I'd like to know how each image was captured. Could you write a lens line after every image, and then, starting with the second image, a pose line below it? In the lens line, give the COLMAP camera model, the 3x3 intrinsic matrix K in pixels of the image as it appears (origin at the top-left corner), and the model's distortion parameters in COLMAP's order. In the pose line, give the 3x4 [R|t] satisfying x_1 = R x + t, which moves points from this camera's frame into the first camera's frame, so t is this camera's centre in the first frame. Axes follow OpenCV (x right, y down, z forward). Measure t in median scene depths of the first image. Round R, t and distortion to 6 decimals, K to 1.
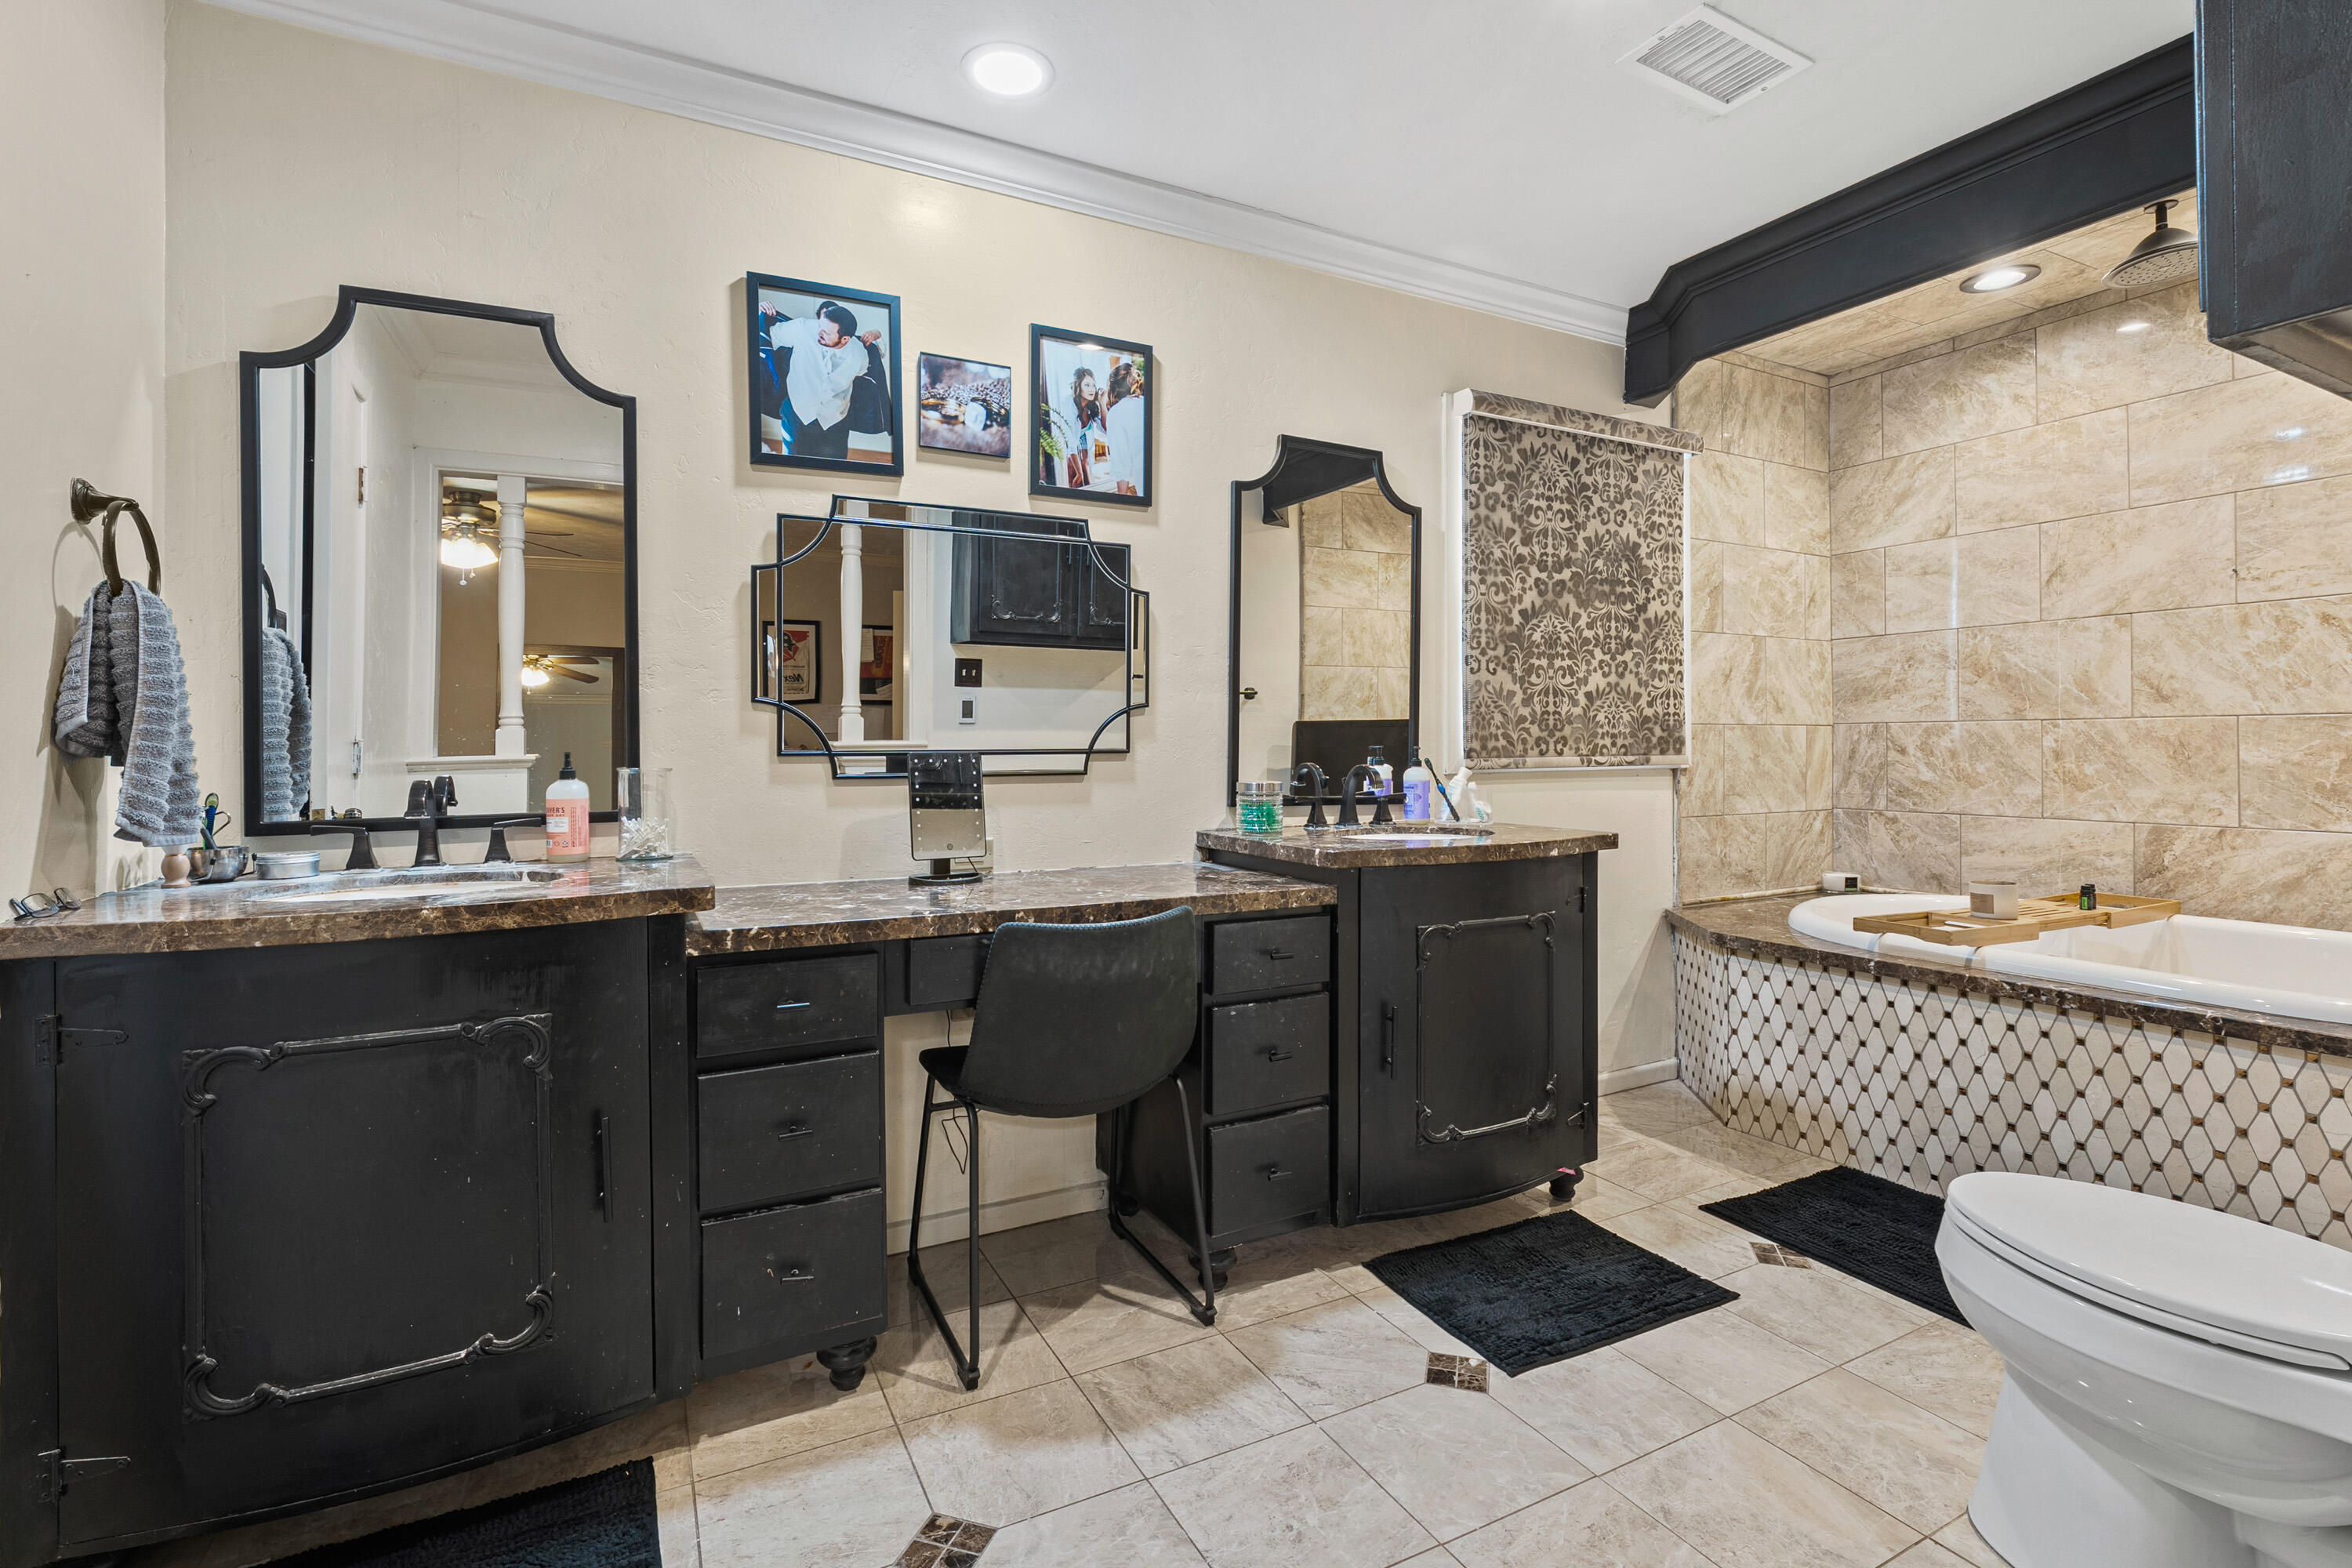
lens RADIAL K [[1099.8, 0, 1200.1], [0, 1099.8, 750.2], [0, 0, 1]] dist [-0.011678, 0.000190]
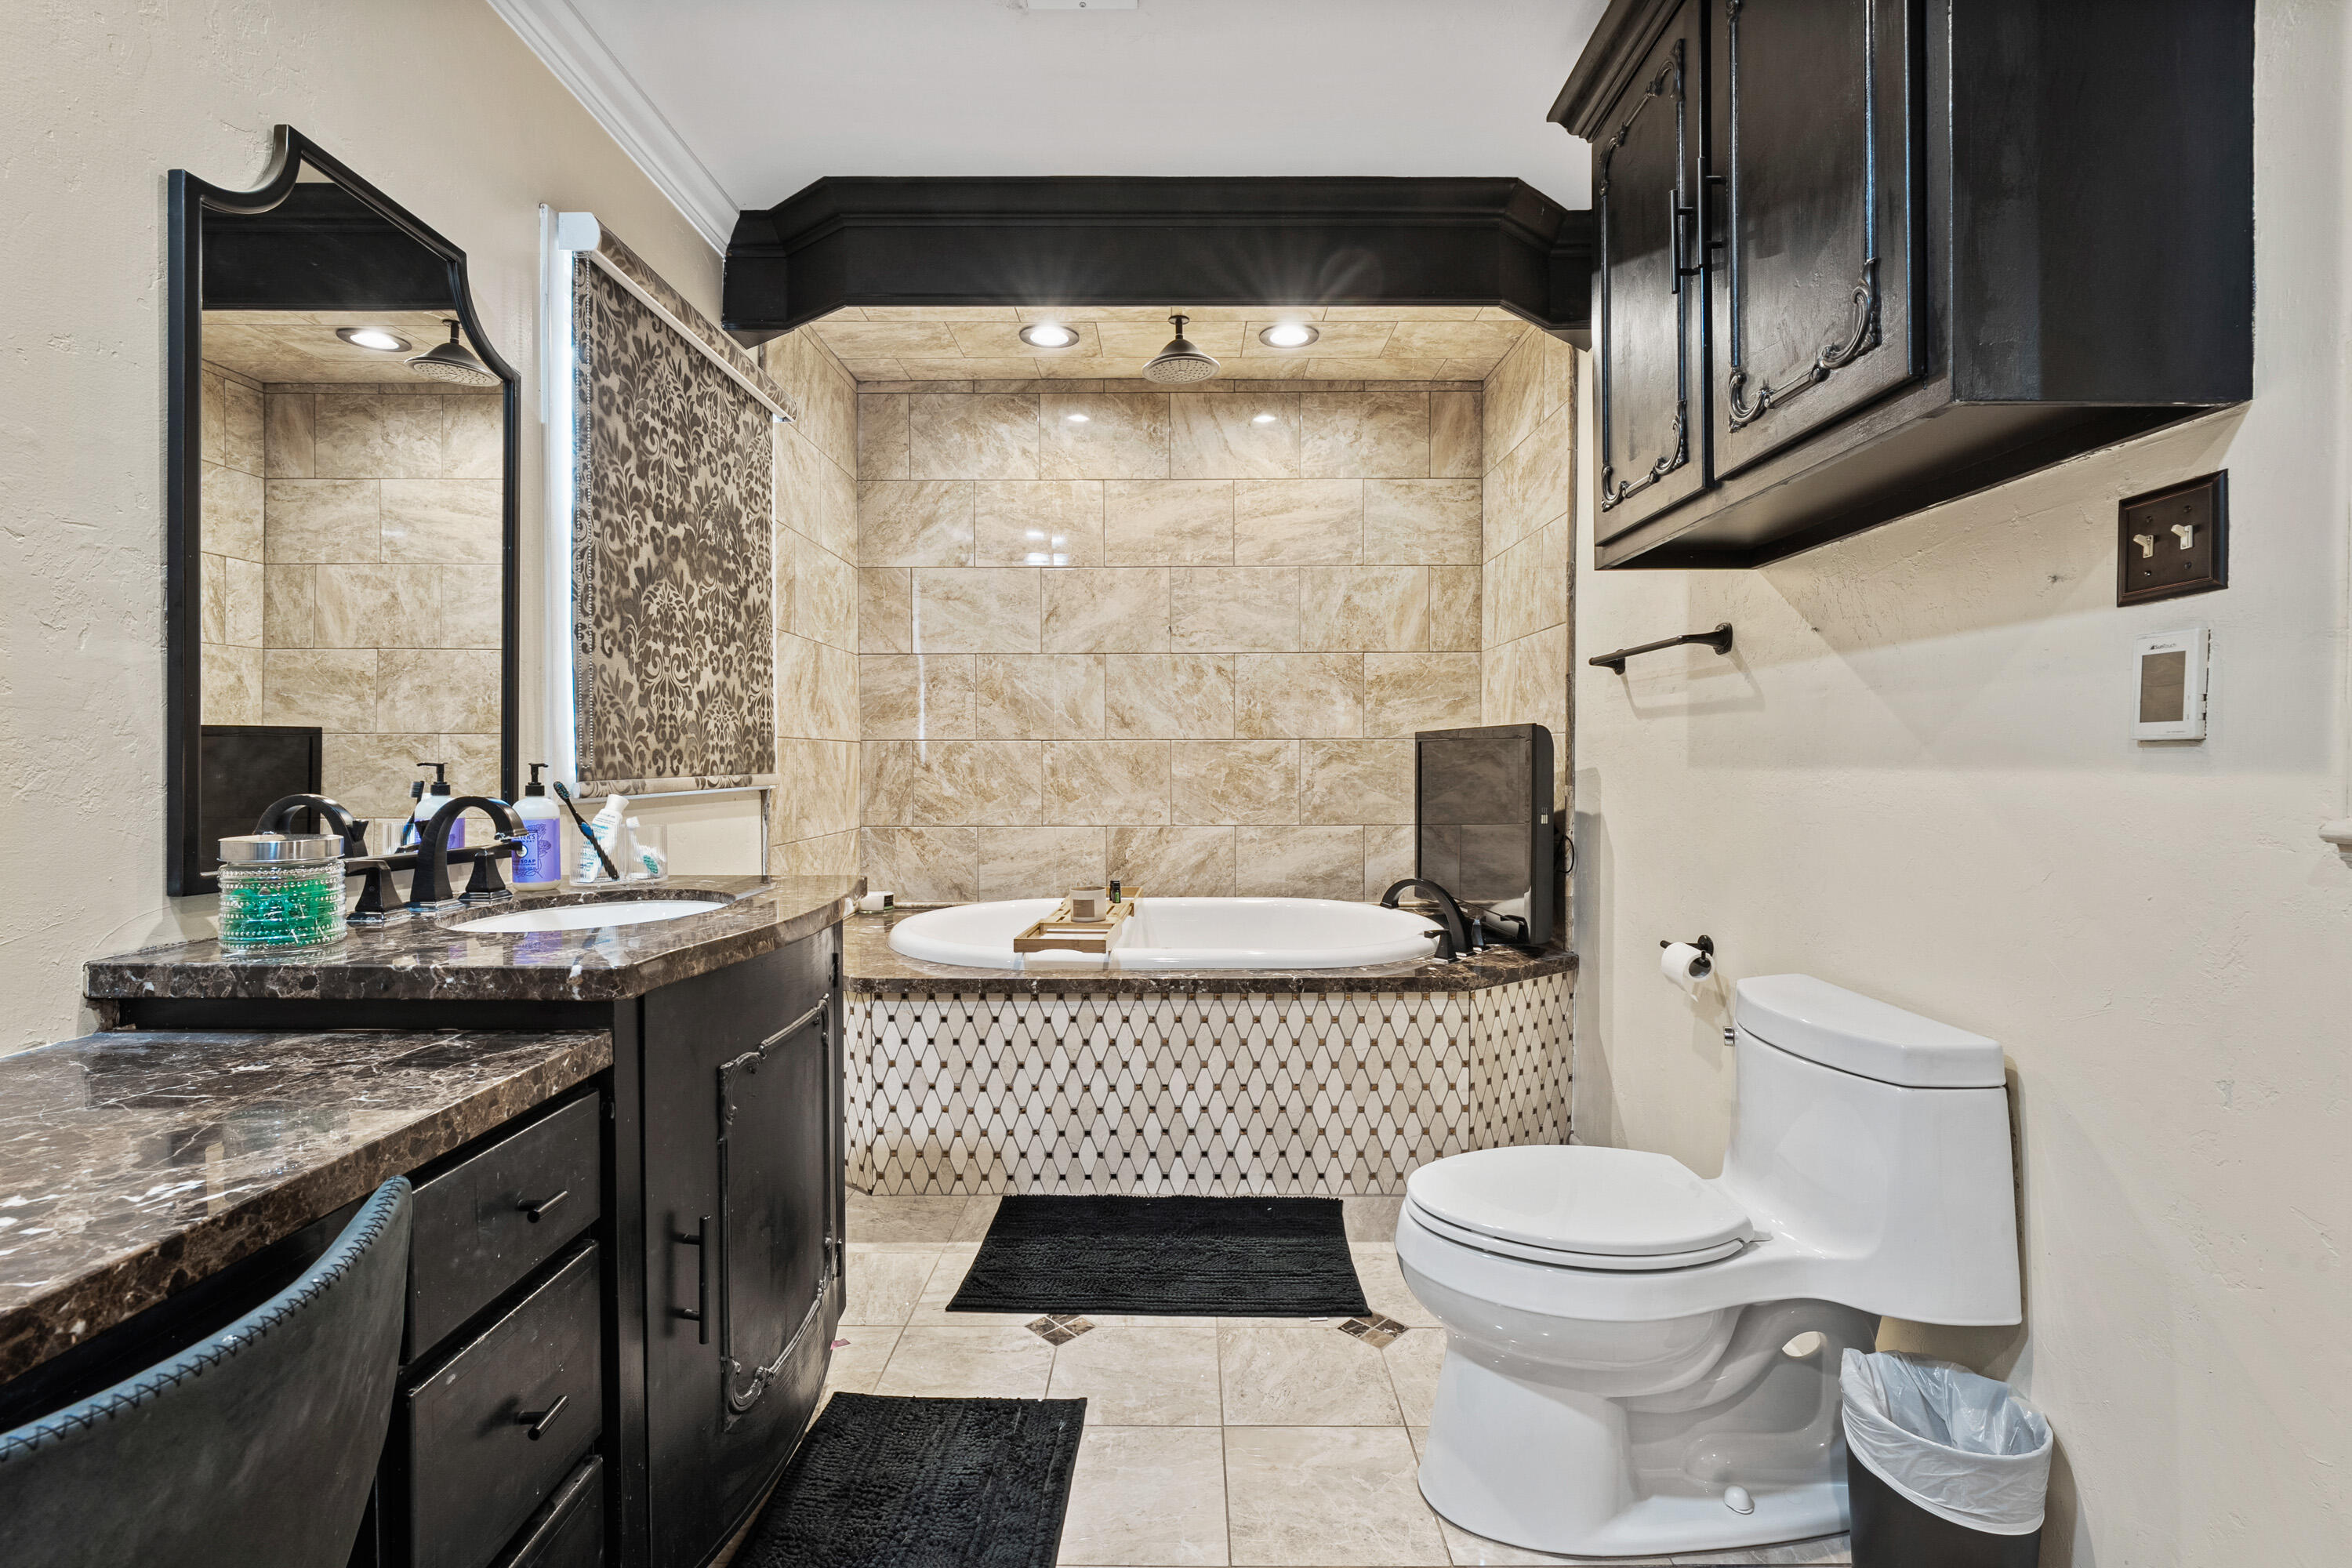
lens RADIAL K [[1040.2, 0, 1176.0], [0, 1040.2, 784.0], [0, 0, 1]] dist [-0.011507, 0.000199]
pose [[0.477839, -0.016654, 0.878289, -0.127373], [0.002907, 0.999845, 0.017377, -0.000555], [-0.878442, -0.005750, 0.477814, 0.383179]]
